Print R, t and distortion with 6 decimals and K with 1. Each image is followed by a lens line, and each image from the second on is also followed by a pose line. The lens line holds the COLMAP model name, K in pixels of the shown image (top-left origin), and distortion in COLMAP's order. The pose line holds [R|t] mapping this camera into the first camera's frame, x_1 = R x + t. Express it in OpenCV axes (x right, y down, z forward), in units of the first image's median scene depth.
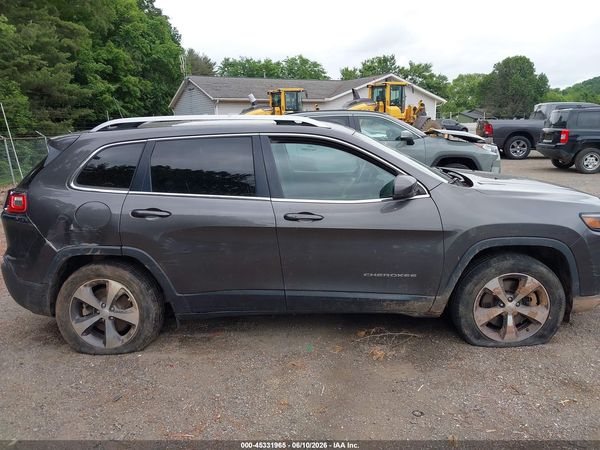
lens RADIAL K [[477.2, 0, 290.9], [0, 477.2, 222.7], [0, 0, 1]] dist [-0.005027, -0.003005]
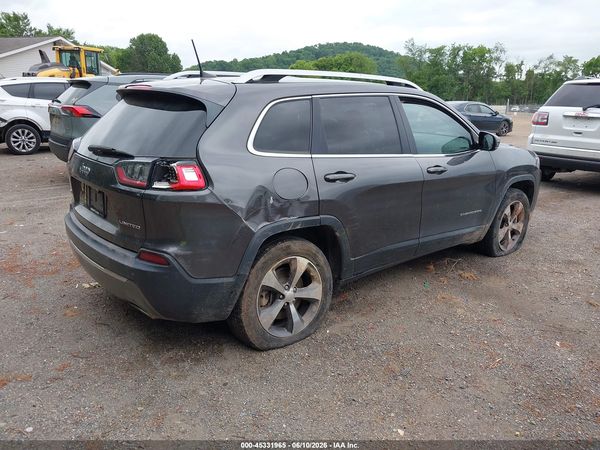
lens RADIAL K [[462.8, 0, 300.0], [0, 462.8, 225.0], [0, 0, 1]] dist [0.097906, -0.088077]
pose [[0.763269, -0.134633, 0.631898, -0.122319], [0.097108, 0.990843, 0.093814, -0.002420], [-0.638742, -0.010243, 0.769353, 0.045362]]
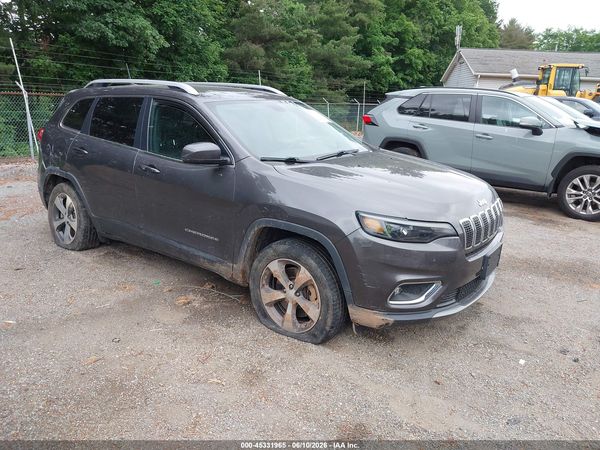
lens RADIAL K [[477.2, 0, 290.9], [0, 477.2, 222.7], [0, 0, 1]] dist [-0.005027, -0.003005]
pose [[0.811511, 0.200710, -0.548785, 0.125106], [-0.172234, 0.979595, 0.103583, -0.007928], [0.558377, 0.010460, 0.829521, 0.028362]]
